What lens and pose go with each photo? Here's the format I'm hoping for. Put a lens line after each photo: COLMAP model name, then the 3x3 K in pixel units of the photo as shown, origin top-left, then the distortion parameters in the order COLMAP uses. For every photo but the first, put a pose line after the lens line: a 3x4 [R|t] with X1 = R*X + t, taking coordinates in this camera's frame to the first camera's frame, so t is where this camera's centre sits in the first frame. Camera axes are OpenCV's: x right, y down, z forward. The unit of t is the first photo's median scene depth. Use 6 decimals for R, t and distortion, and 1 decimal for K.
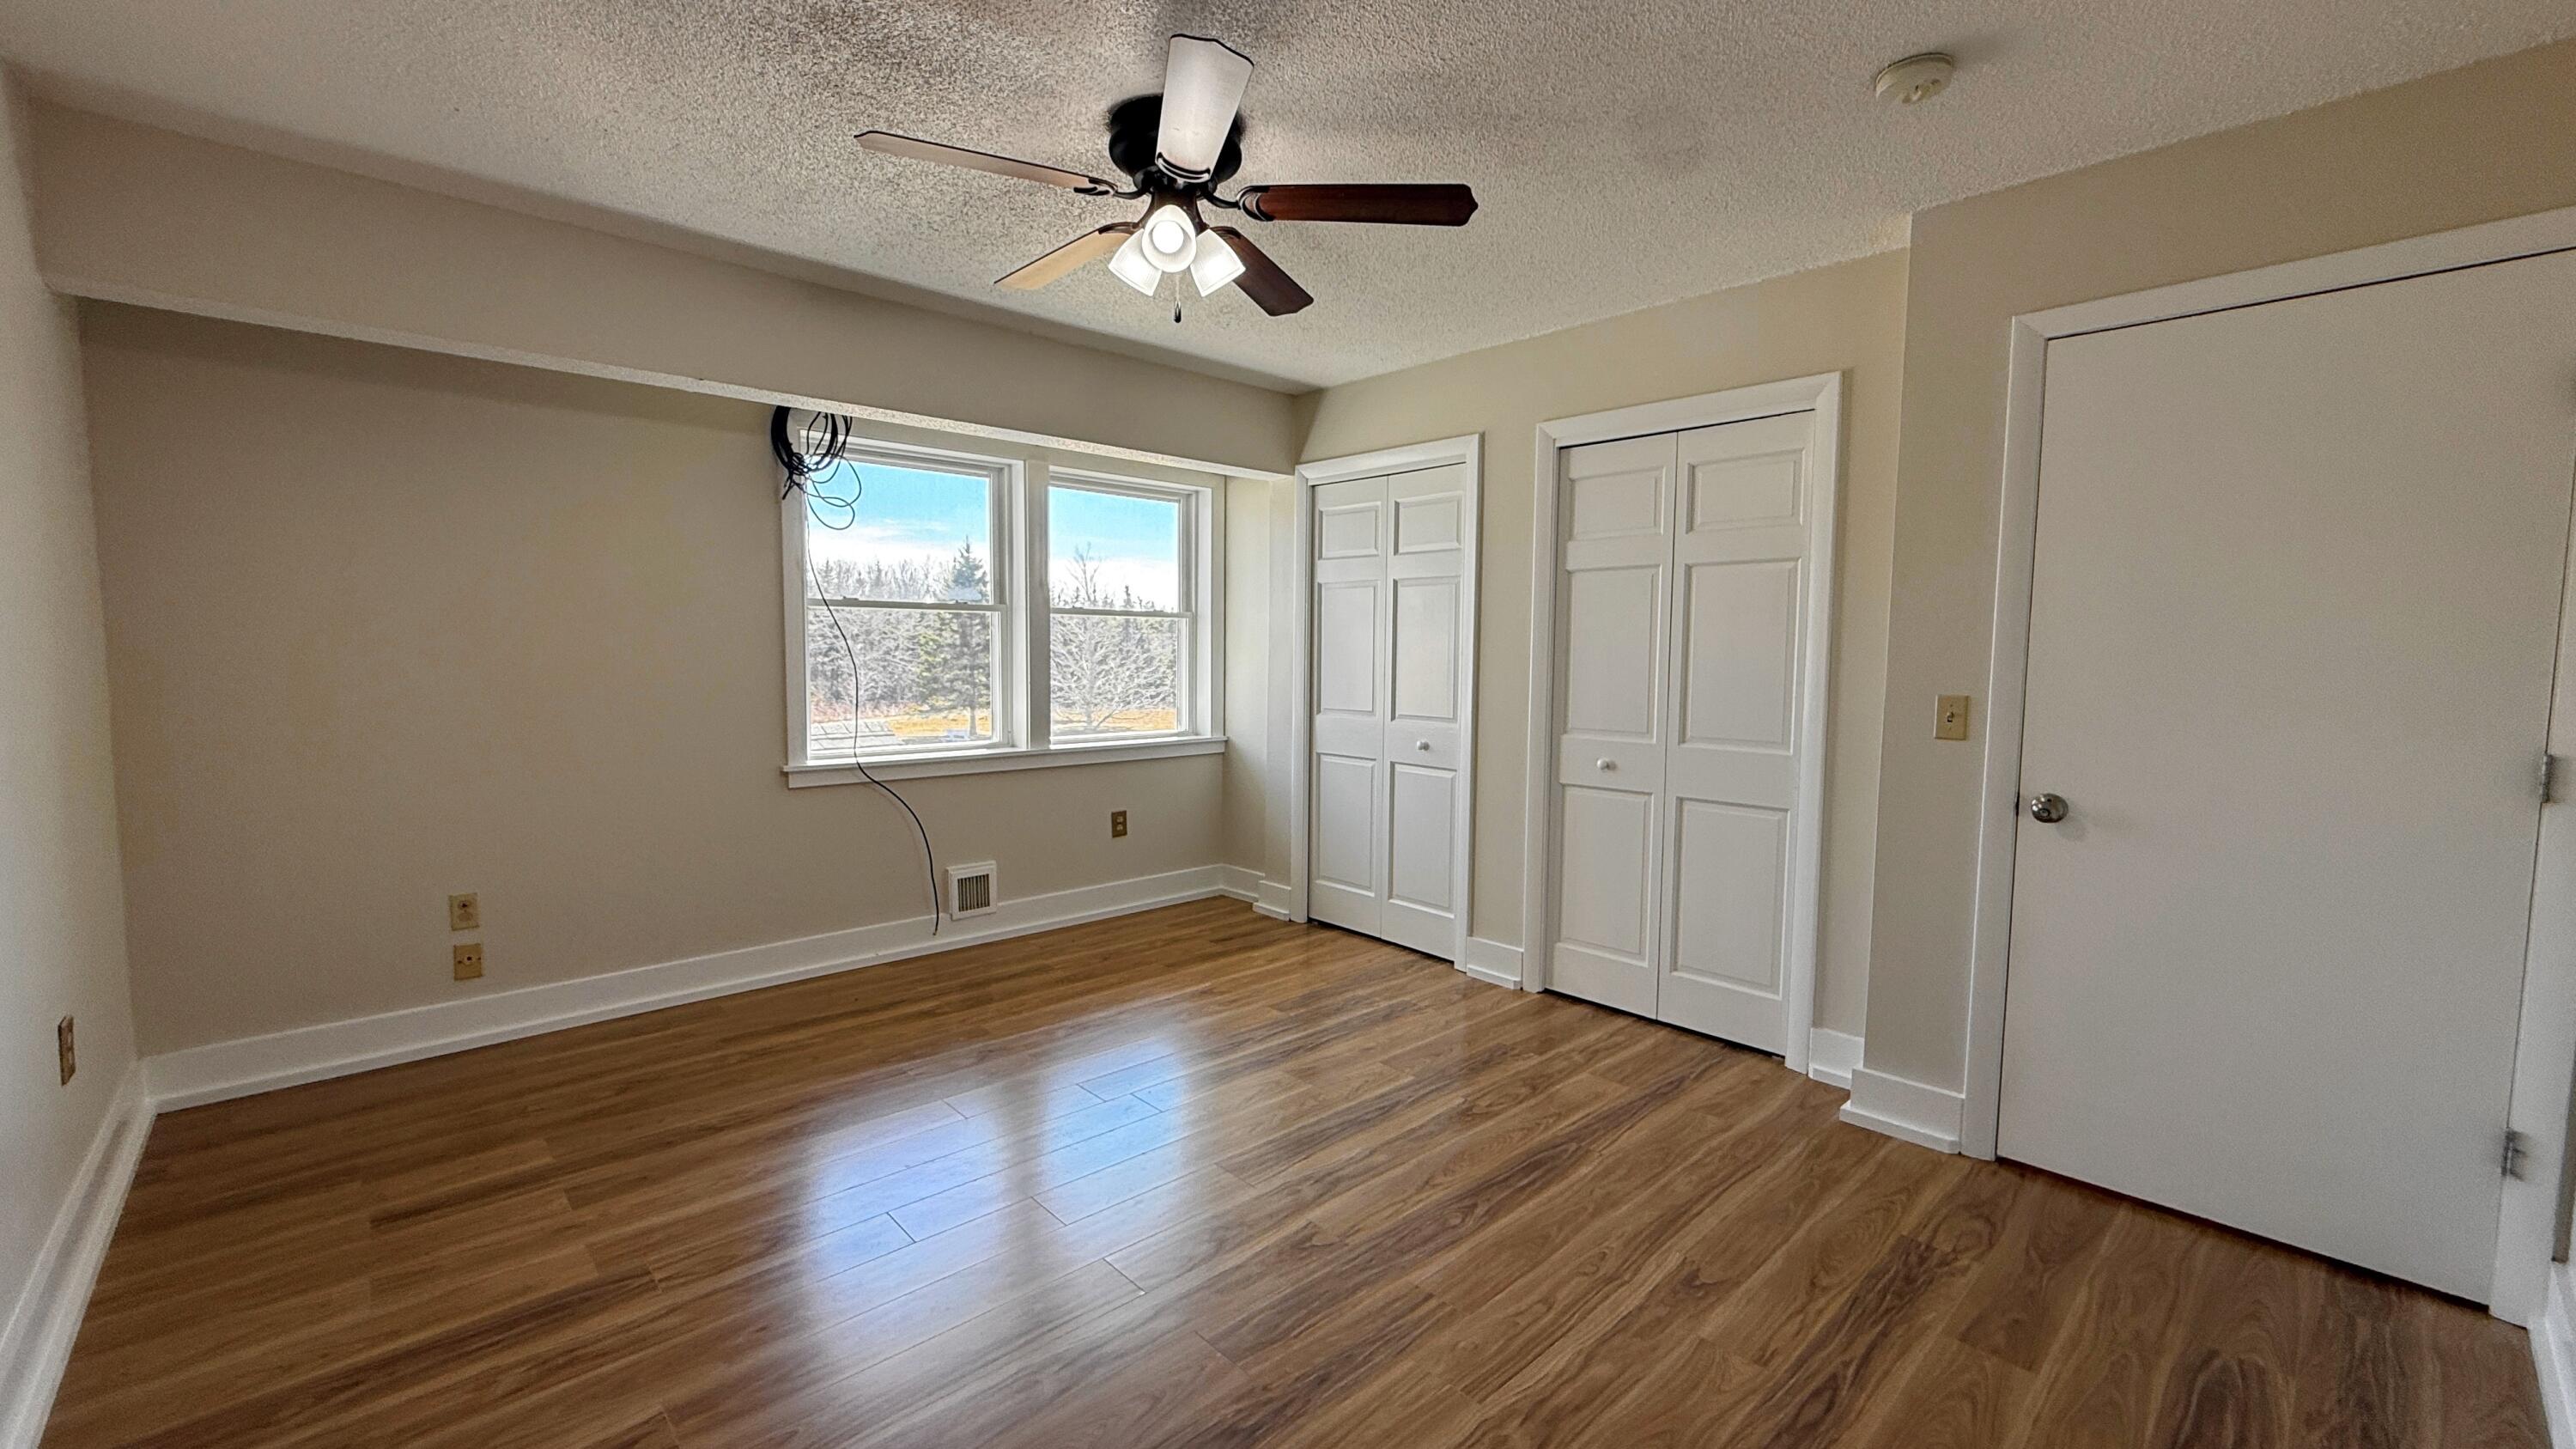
lens RADIAL K [[1024.7, 0, 1283.9], [0, 1024.7, 728.5], [0, 0, 1]] dist [-0.001770, -0.000032]
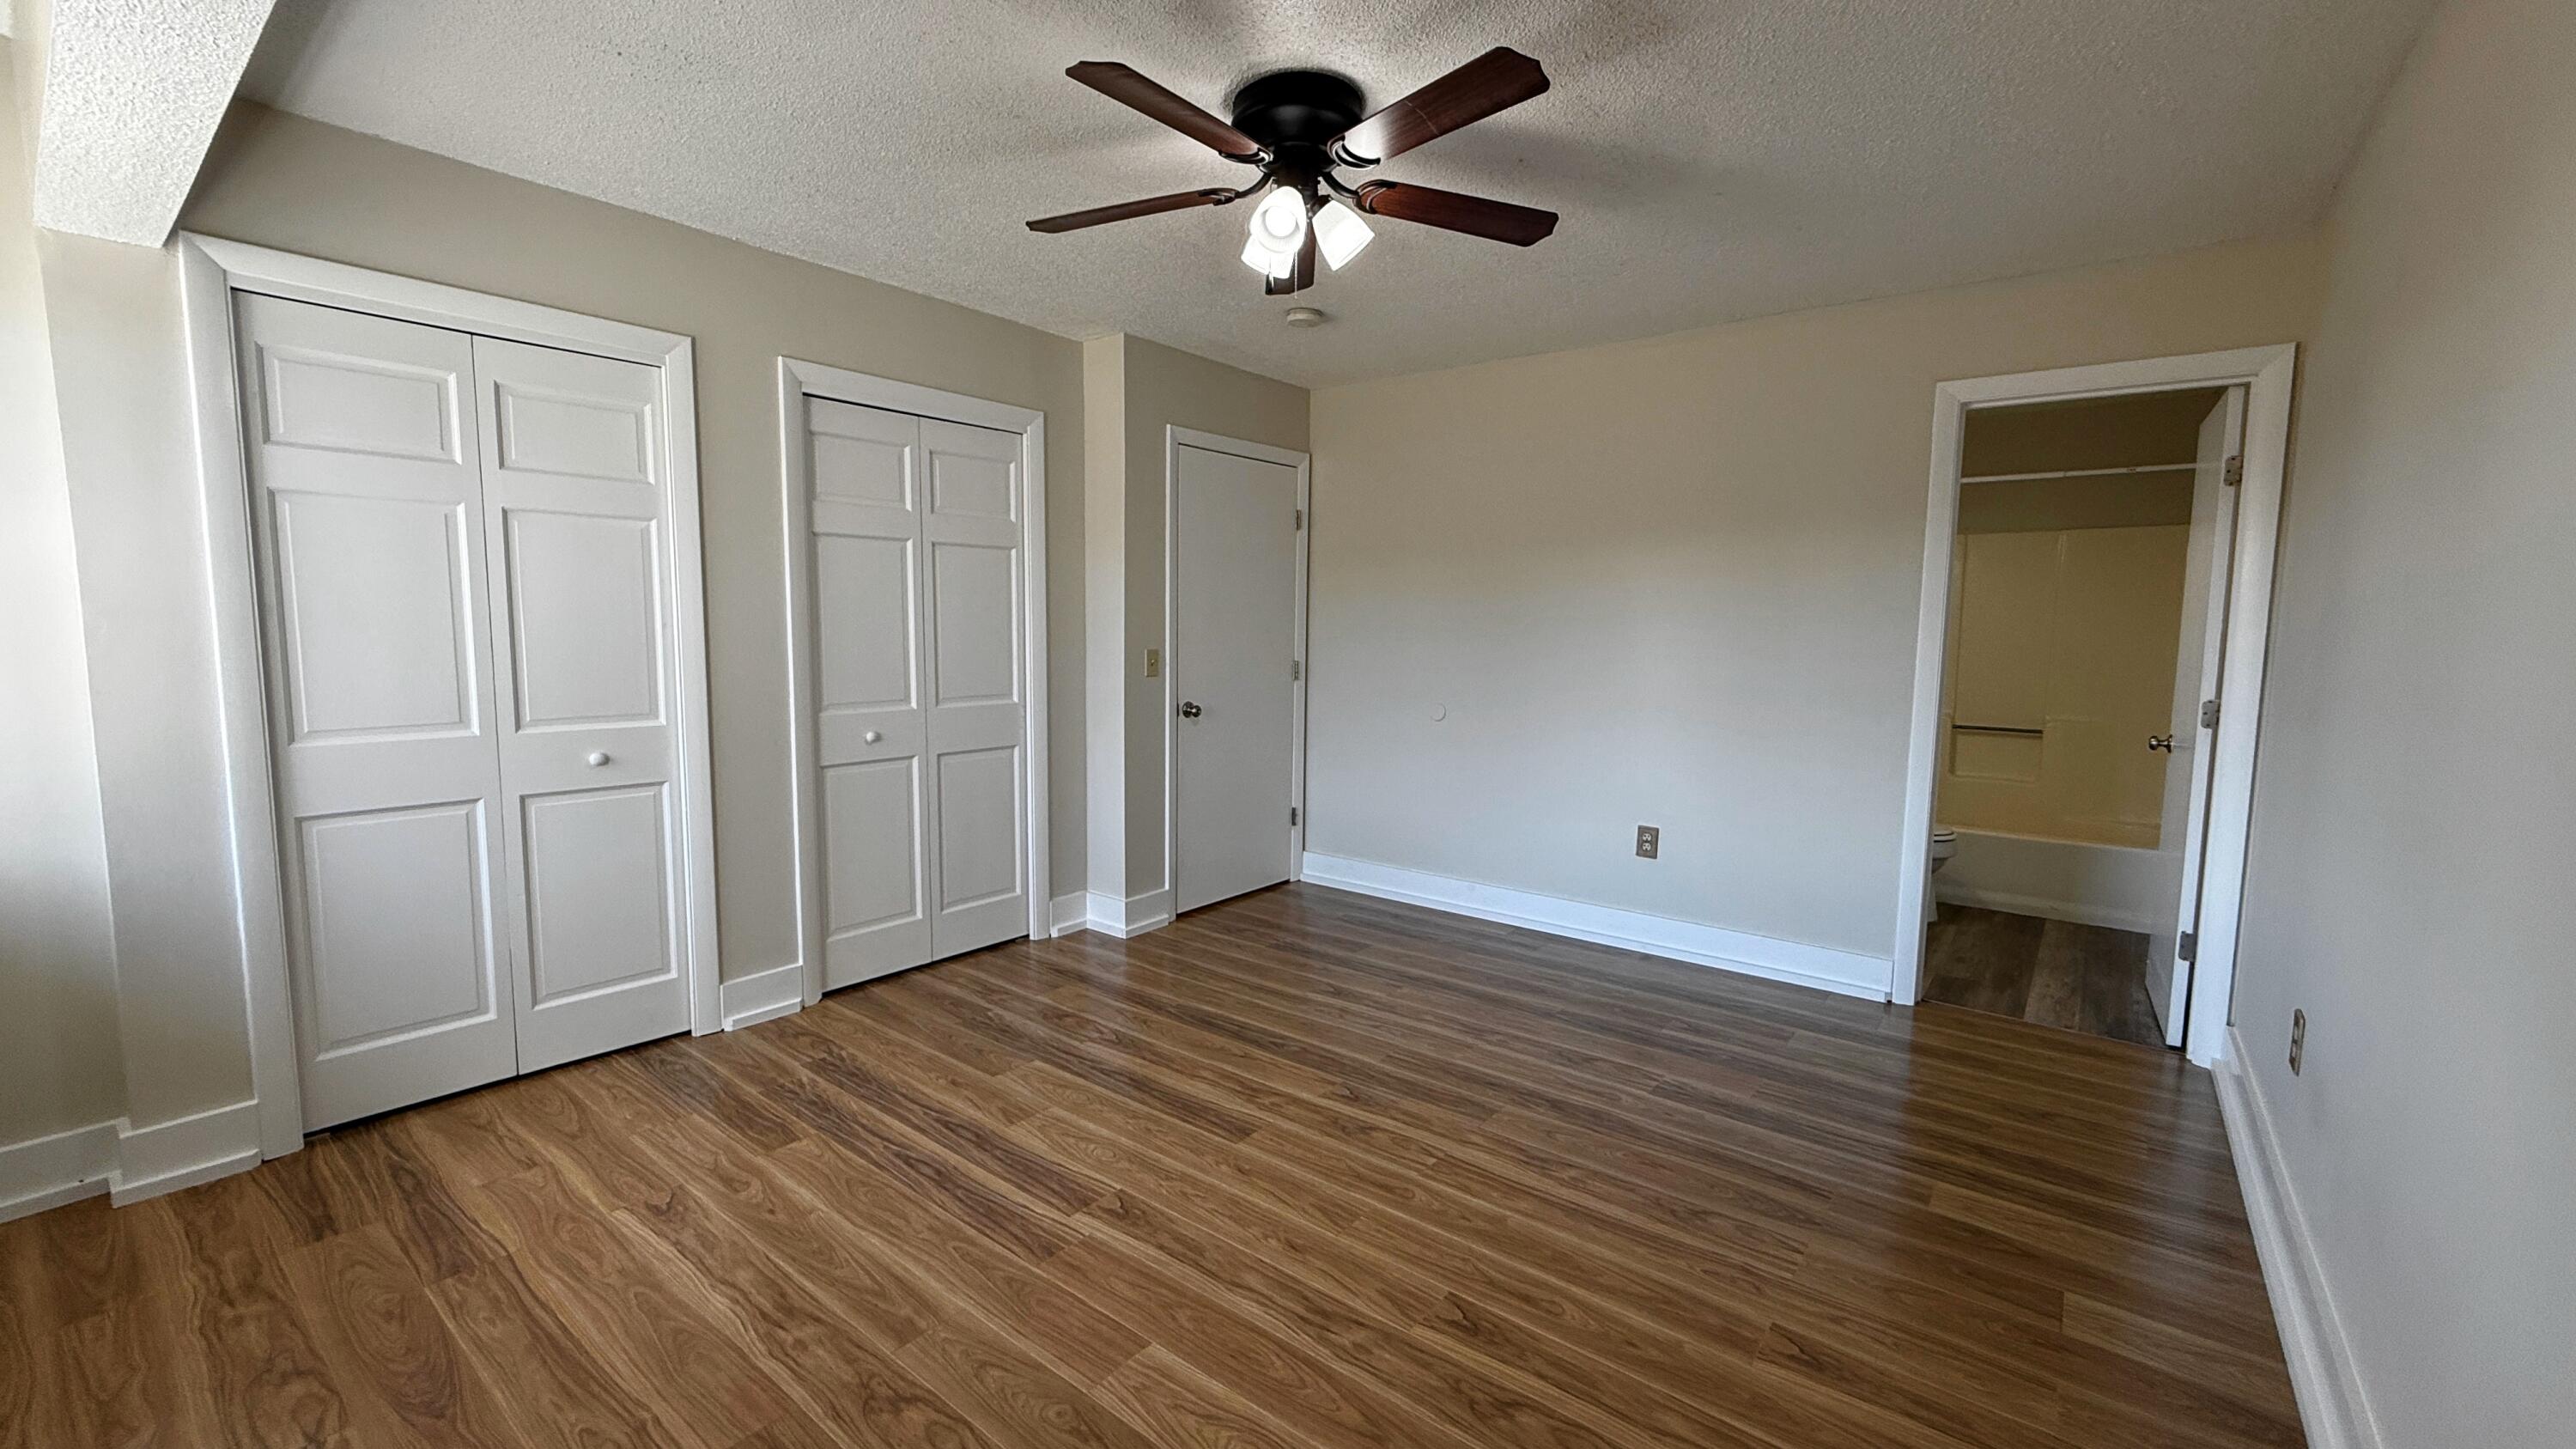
lens RADIAL K [[1024.7, 0, 1285.2], [0, 1024.7, 720.6], [0, 0, 1]] dist [-0.001770, -0.000032]
pose [[-0.149456, -0.107334, 0.982925, -0.723272], [0.064034, 0.990953, 0.117947, -0.071797], [-0.986693, 0.080568, -0.141231, 0.756887]]
